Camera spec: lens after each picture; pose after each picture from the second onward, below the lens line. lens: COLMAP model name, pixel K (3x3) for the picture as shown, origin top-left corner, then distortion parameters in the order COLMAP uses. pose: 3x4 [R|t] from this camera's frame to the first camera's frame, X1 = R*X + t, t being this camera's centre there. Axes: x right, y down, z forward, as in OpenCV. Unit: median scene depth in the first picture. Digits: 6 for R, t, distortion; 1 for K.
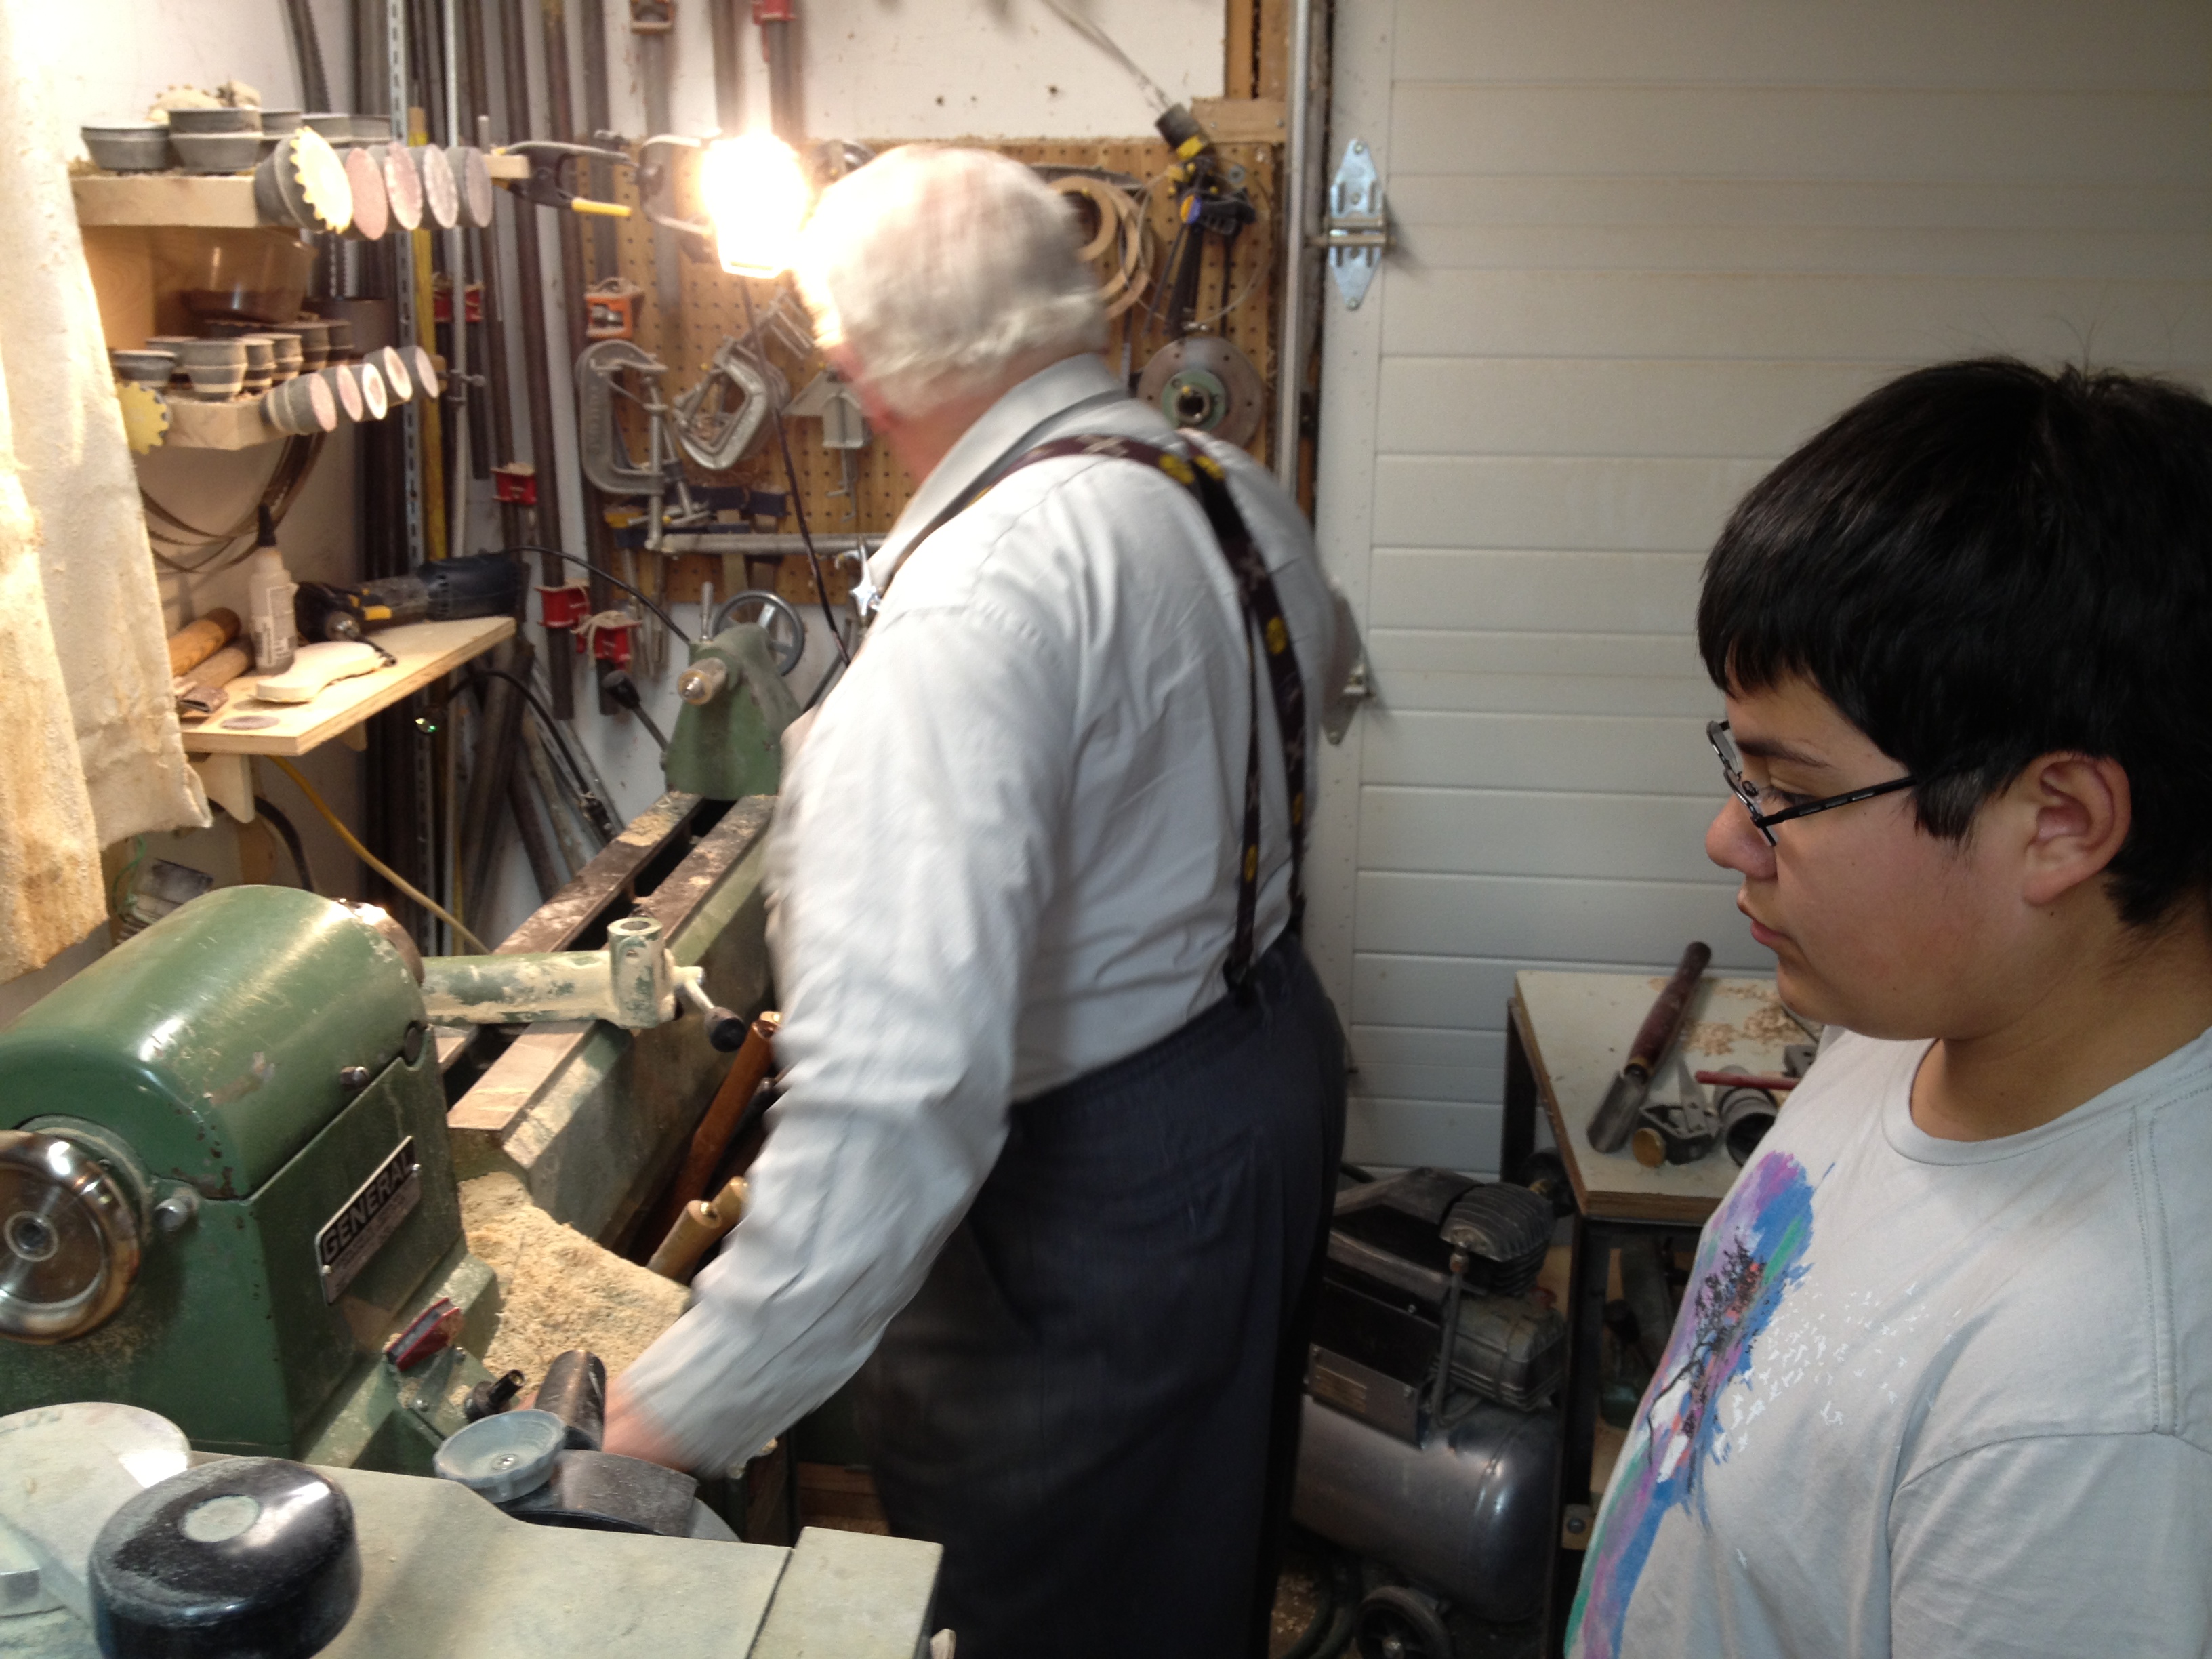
lens RADIAL K [[2104.6, 0, 1102.7], [0, 2104.6, 851.7], [0, 0, 1]] dist [0.166868, -0.380059]
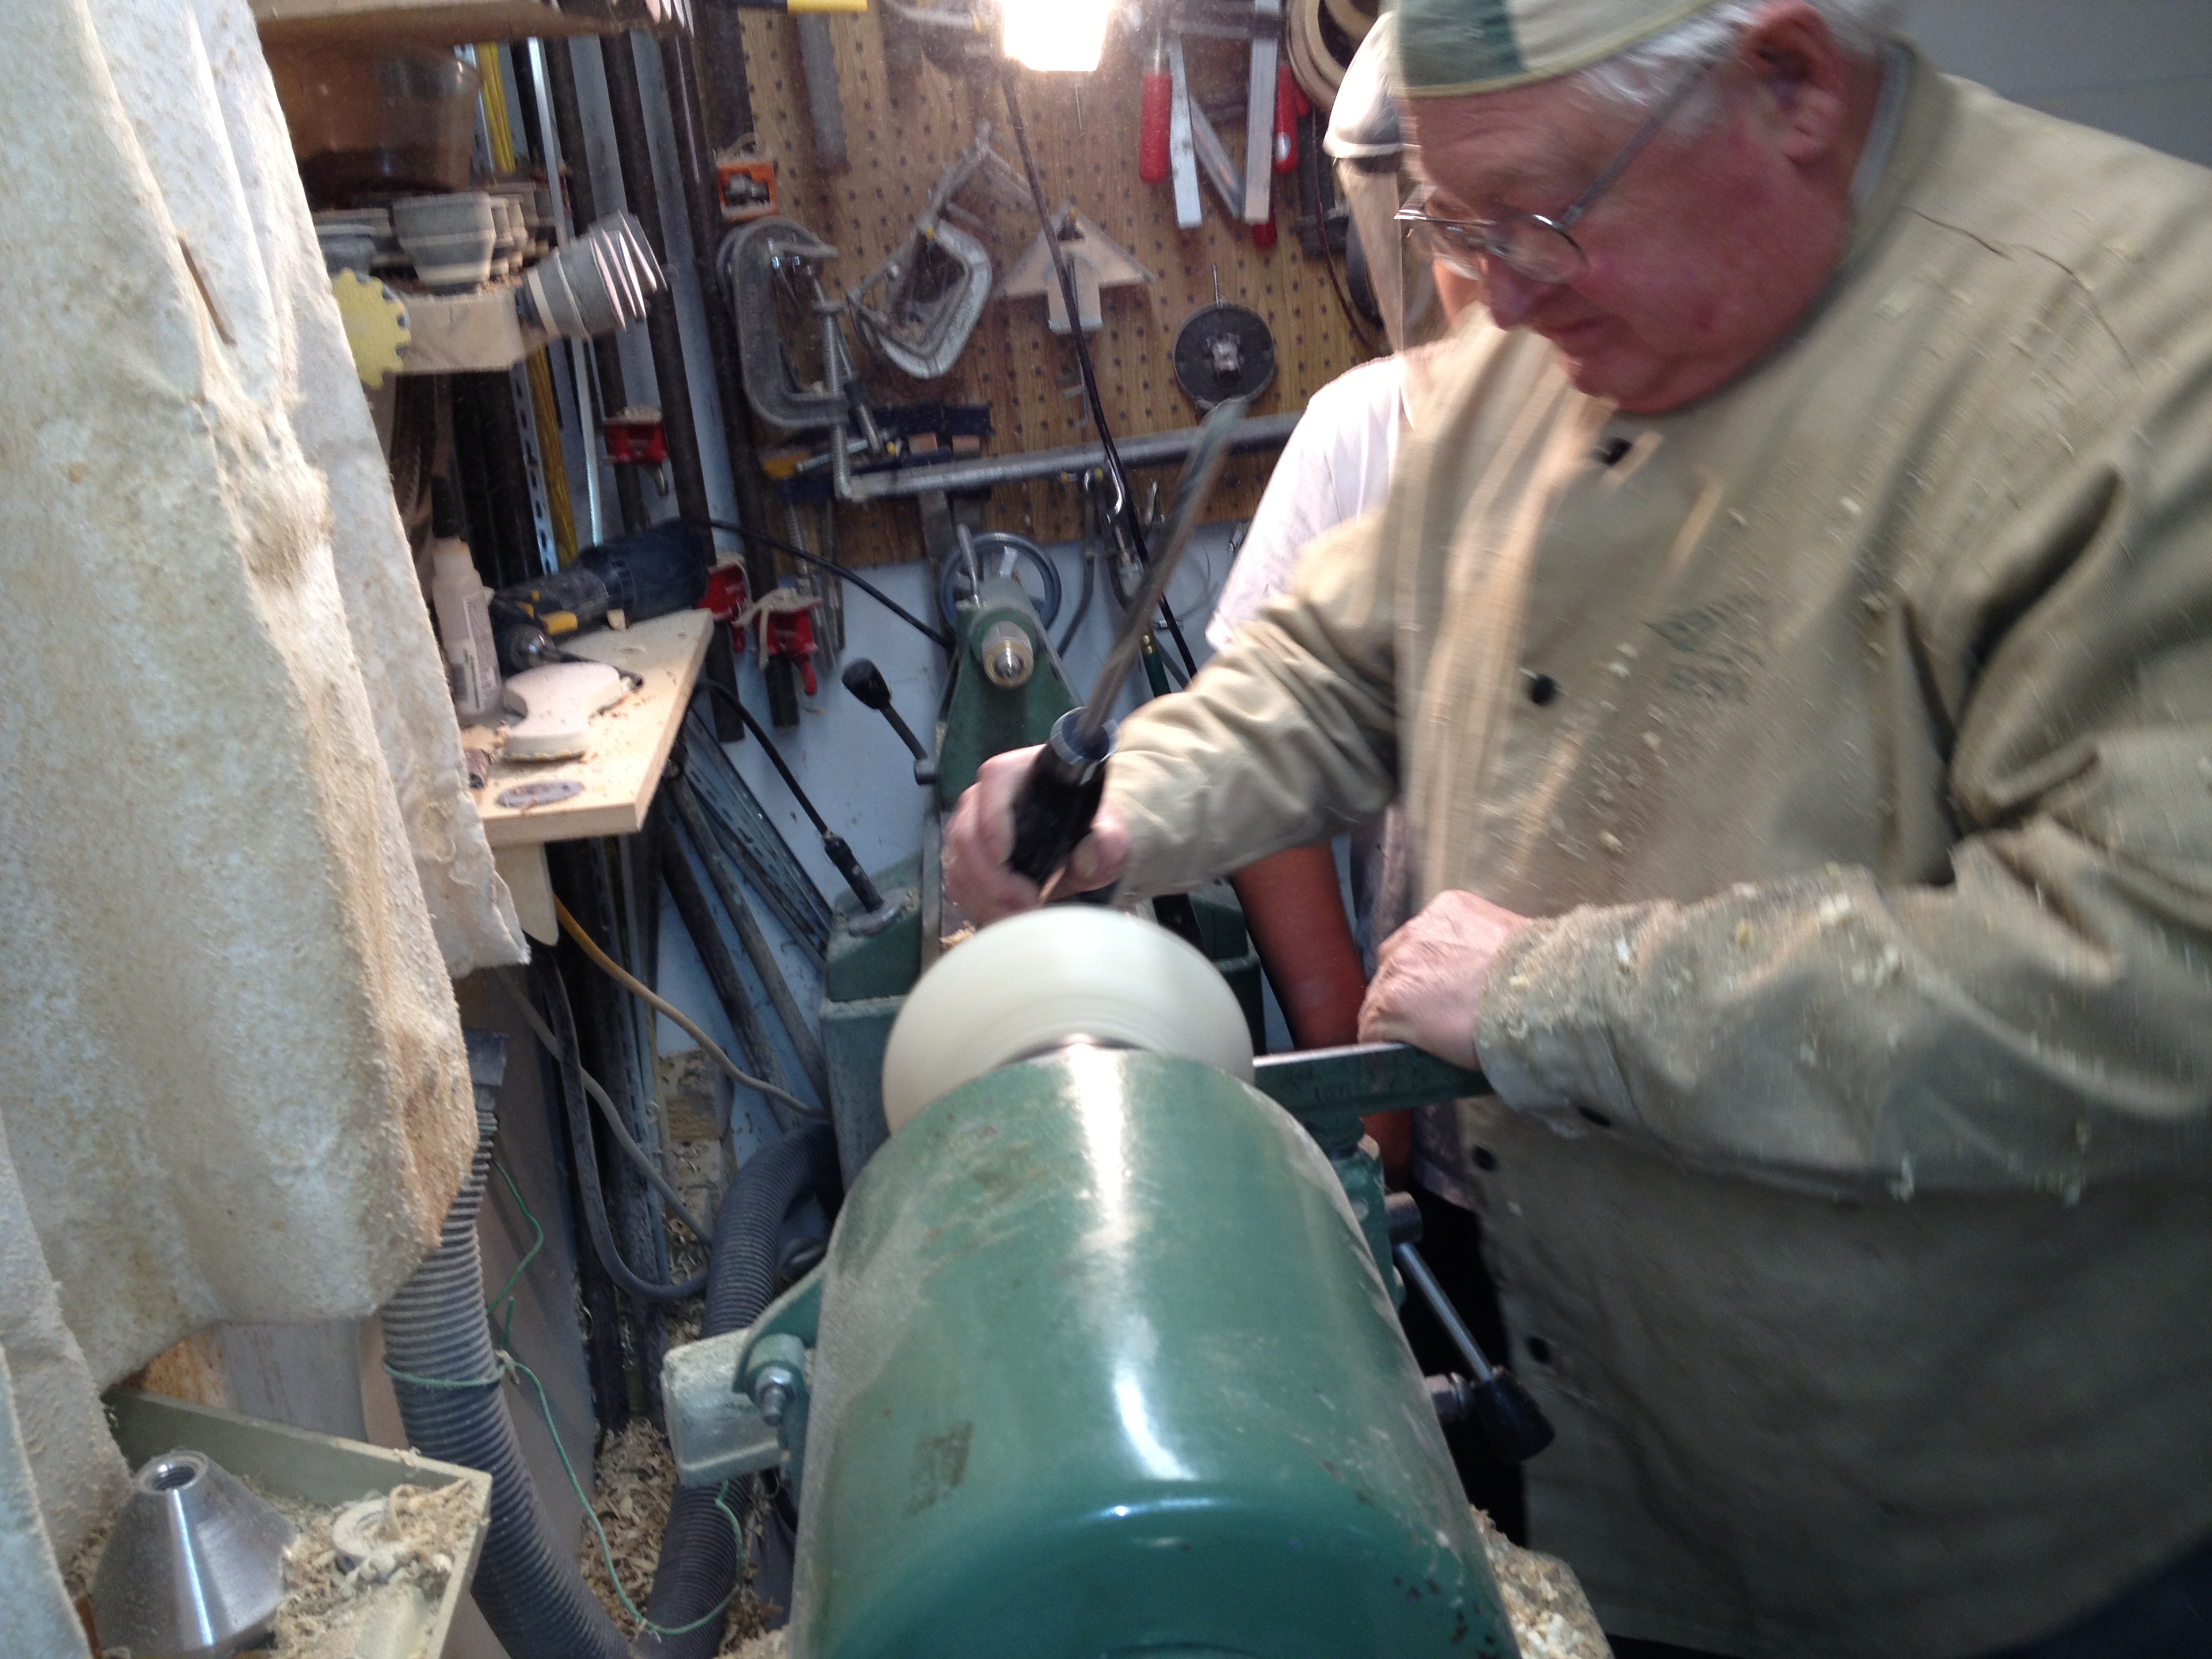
lens RADIAL K [[2068.2, 0, 1092.4], [0, 2068.2, 844.0], [0, 0, 1]] dist [0.165159, -0.350896]
pose [[0.980157, -0.150416, 0.129099, -0.251917], [0.148146, 0.988595, 0.027062, -0.029409], [-0.131697, -0.007399, 0.991262, 0.269518]]
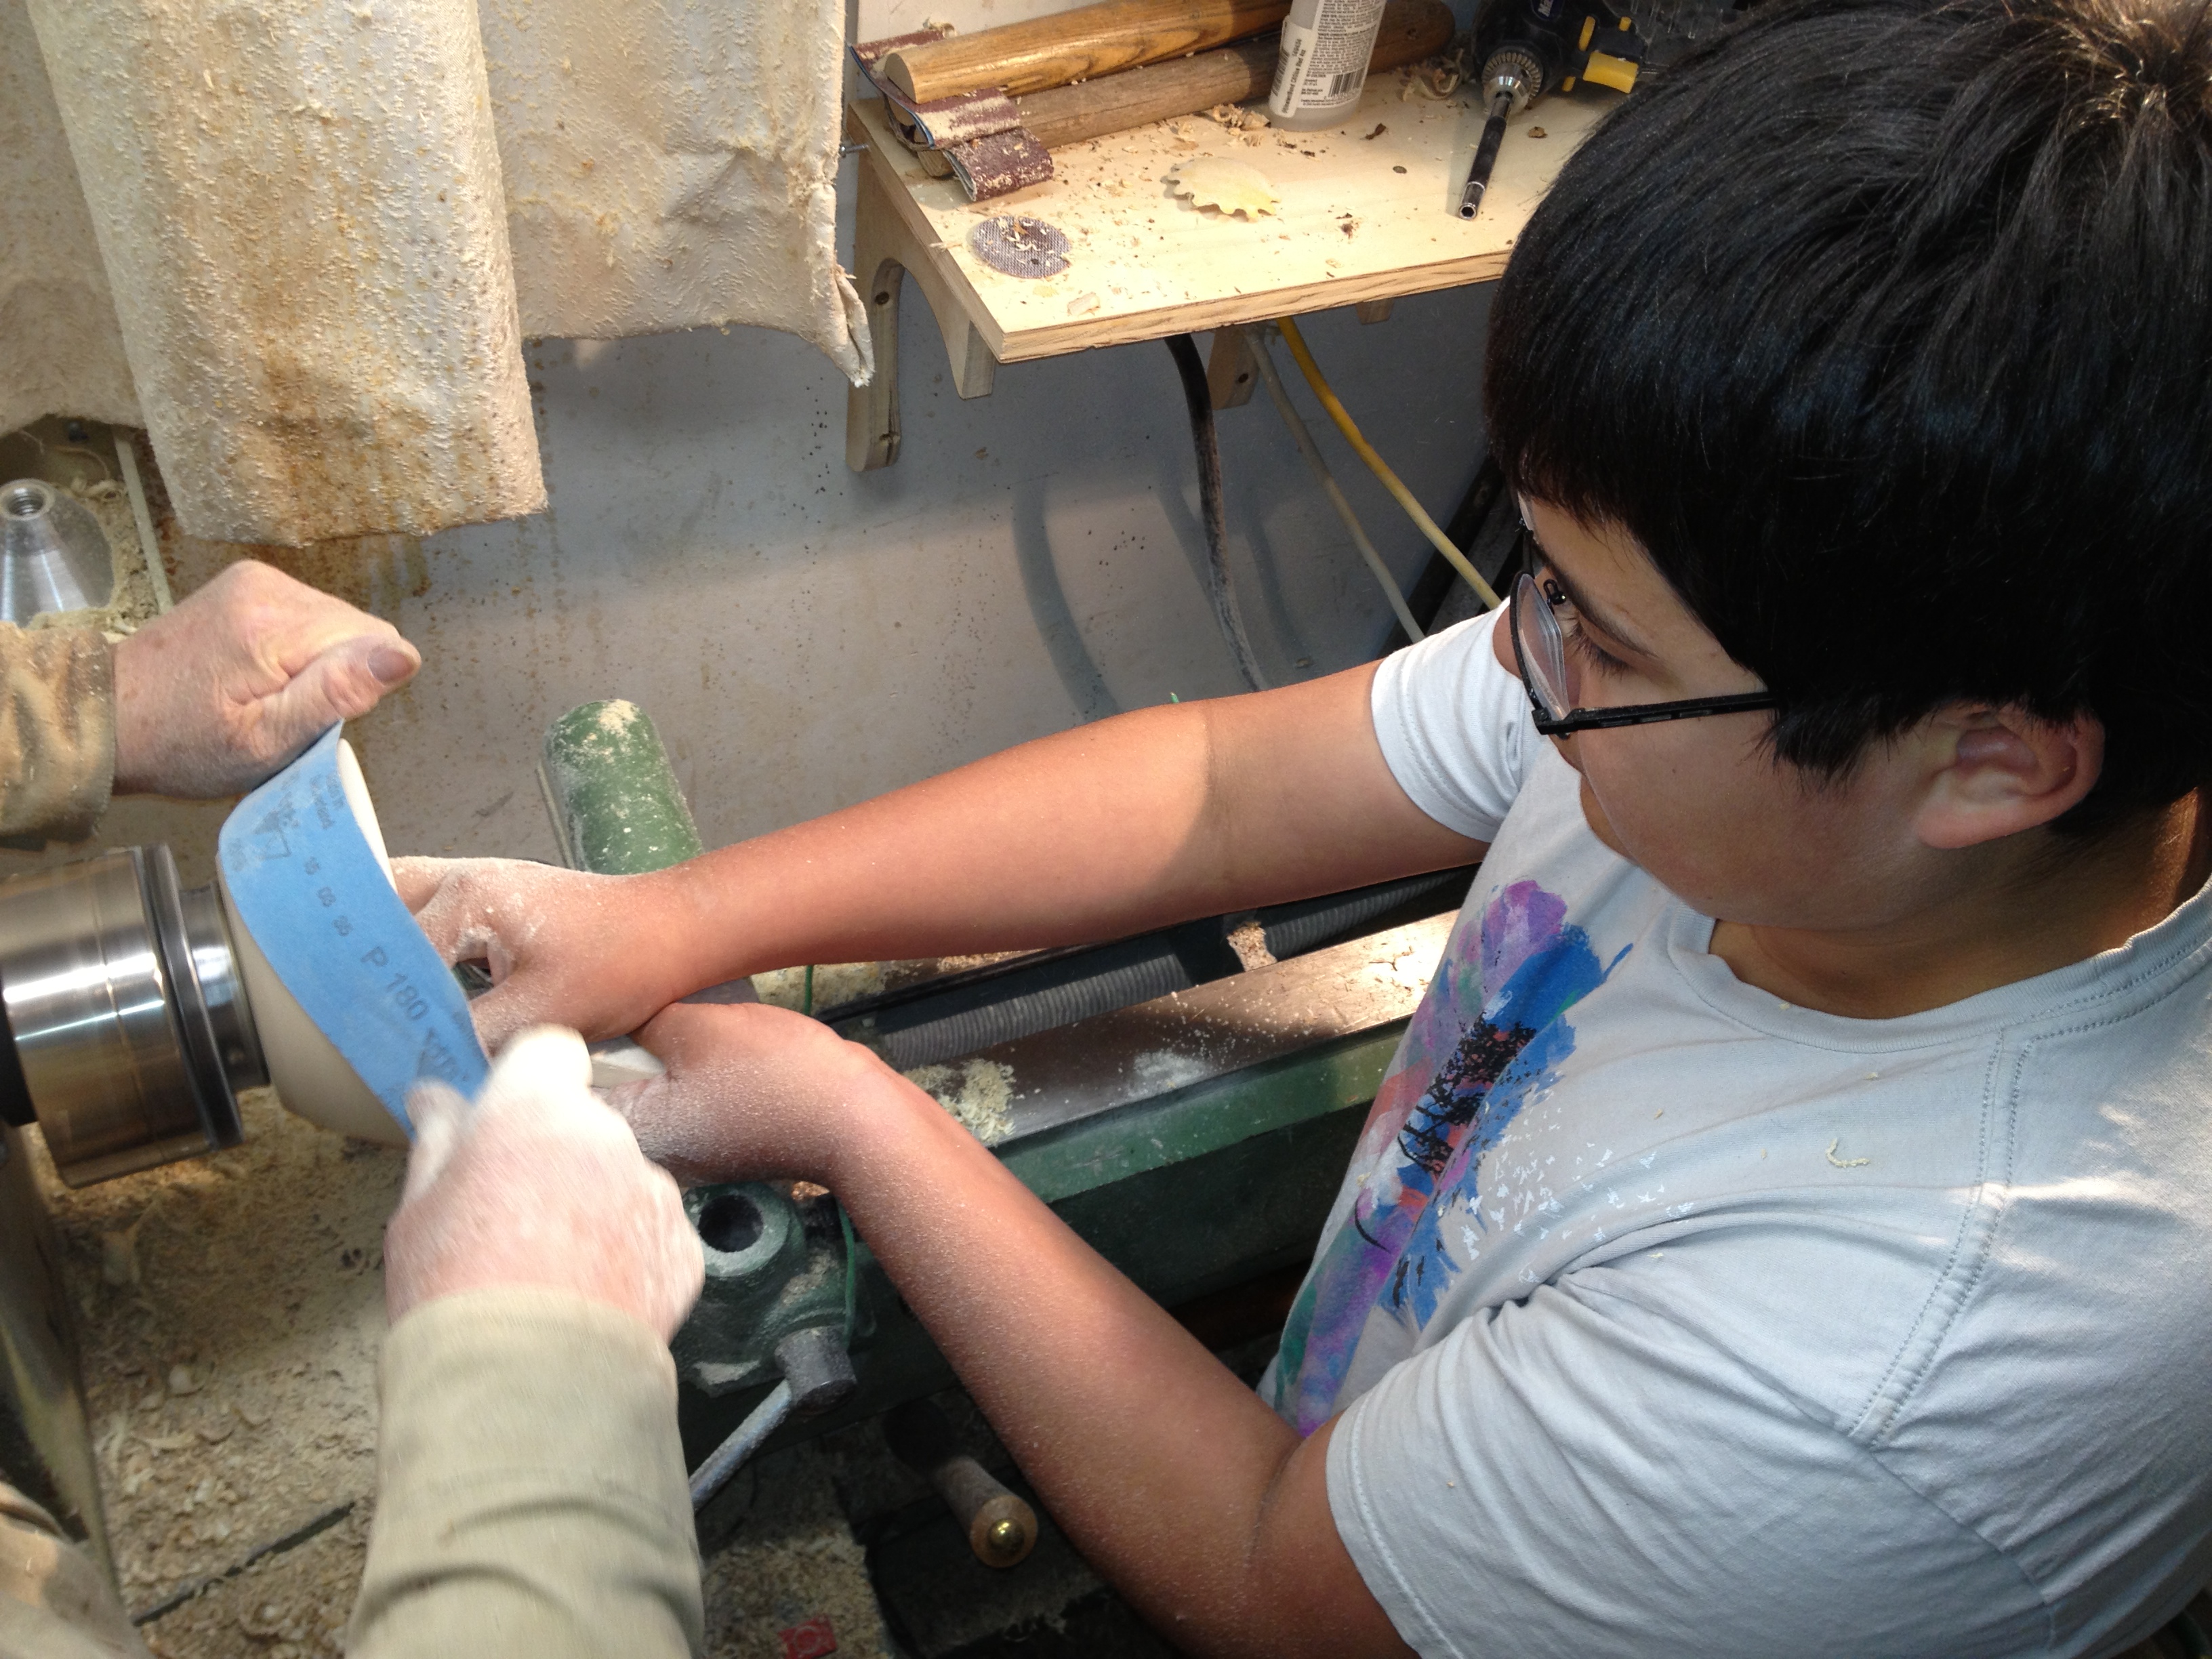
lens RADIAL K [[2083.9, 0, 1134.5], [0, 2083.9, 928.1], [0, 0, 1]] dist [0.050408, -0.127564]
pose [[0.525494, 0.699062, -0.484941, -0.002868], [-0.393599, 0.705072, 0.589876, -0.209432], [0.754278, -0.119104, 0.645662, 0.522279]]
